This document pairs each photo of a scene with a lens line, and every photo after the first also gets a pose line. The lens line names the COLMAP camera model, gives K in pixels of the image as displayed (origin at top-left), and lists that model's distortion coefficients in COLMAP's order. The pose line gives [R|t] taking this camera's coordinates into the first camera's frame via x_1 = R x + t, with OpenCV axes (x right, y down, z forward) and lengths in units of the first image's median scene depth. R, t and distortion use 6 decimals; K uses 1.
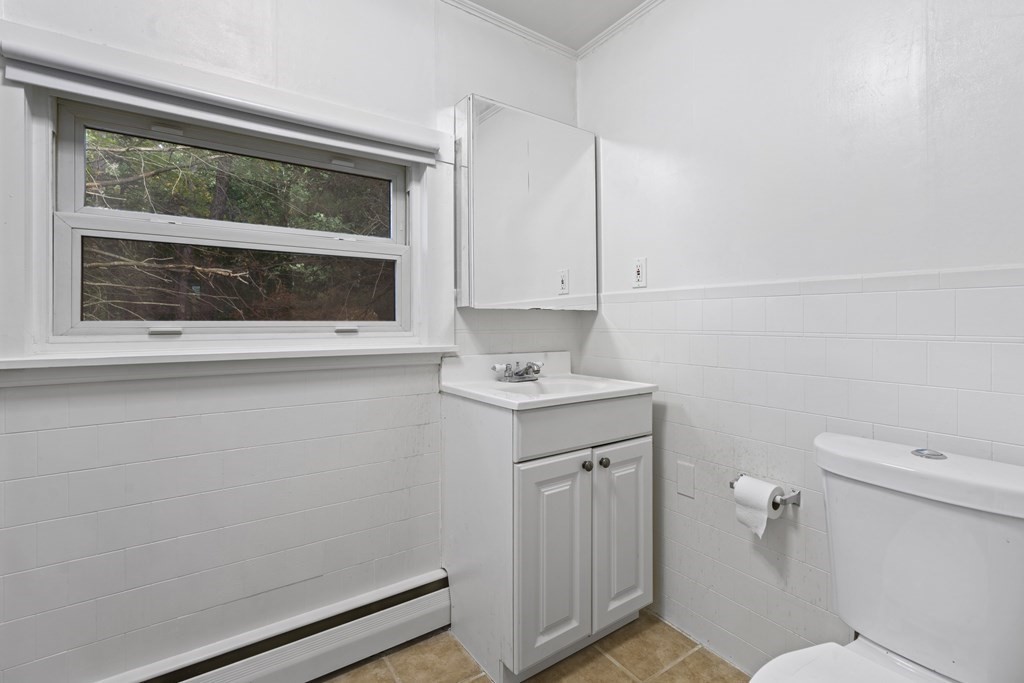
lens RADIAL K [[465.2, 0, 501.1], [0, 465.2, 319.0], [0, 0, 1]] dist [0.001491, 0.002817]
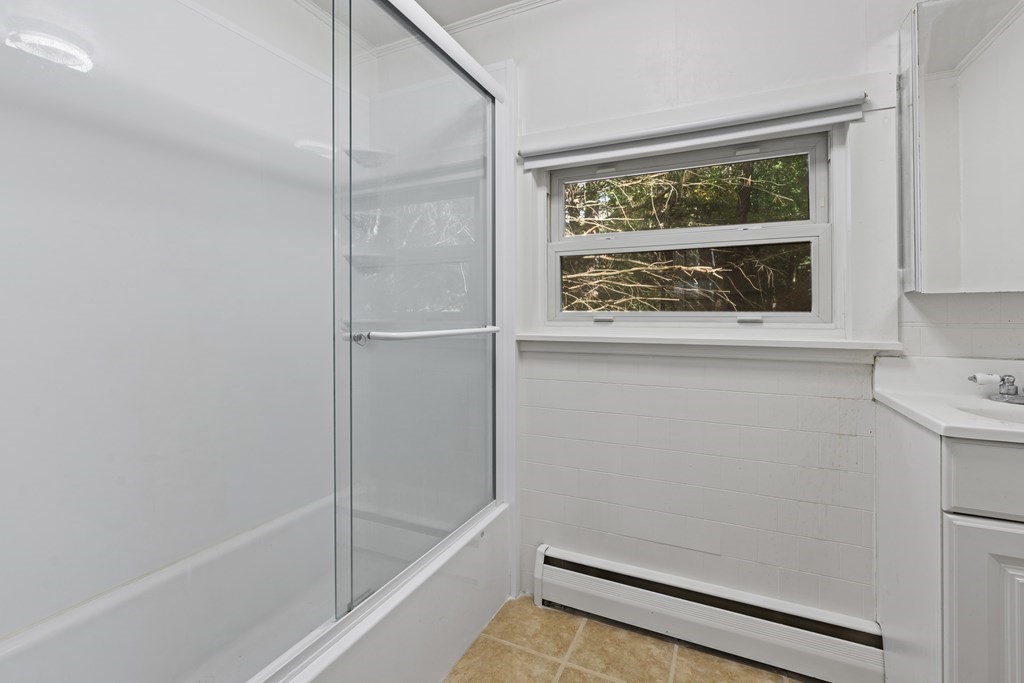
lens RADIAL K [[465.2, 0, 518.6], [0, 465.2, 310.4], [0, 0, 1]] dist [0.001491, 0.002817]
pose [[0.516755, -0.007286, -0.856102, 0.241434], [0.005485, 0.999971, -0.005200, 0.004933], [0.856116, -0.002009, 0.516780, 0.067054]]
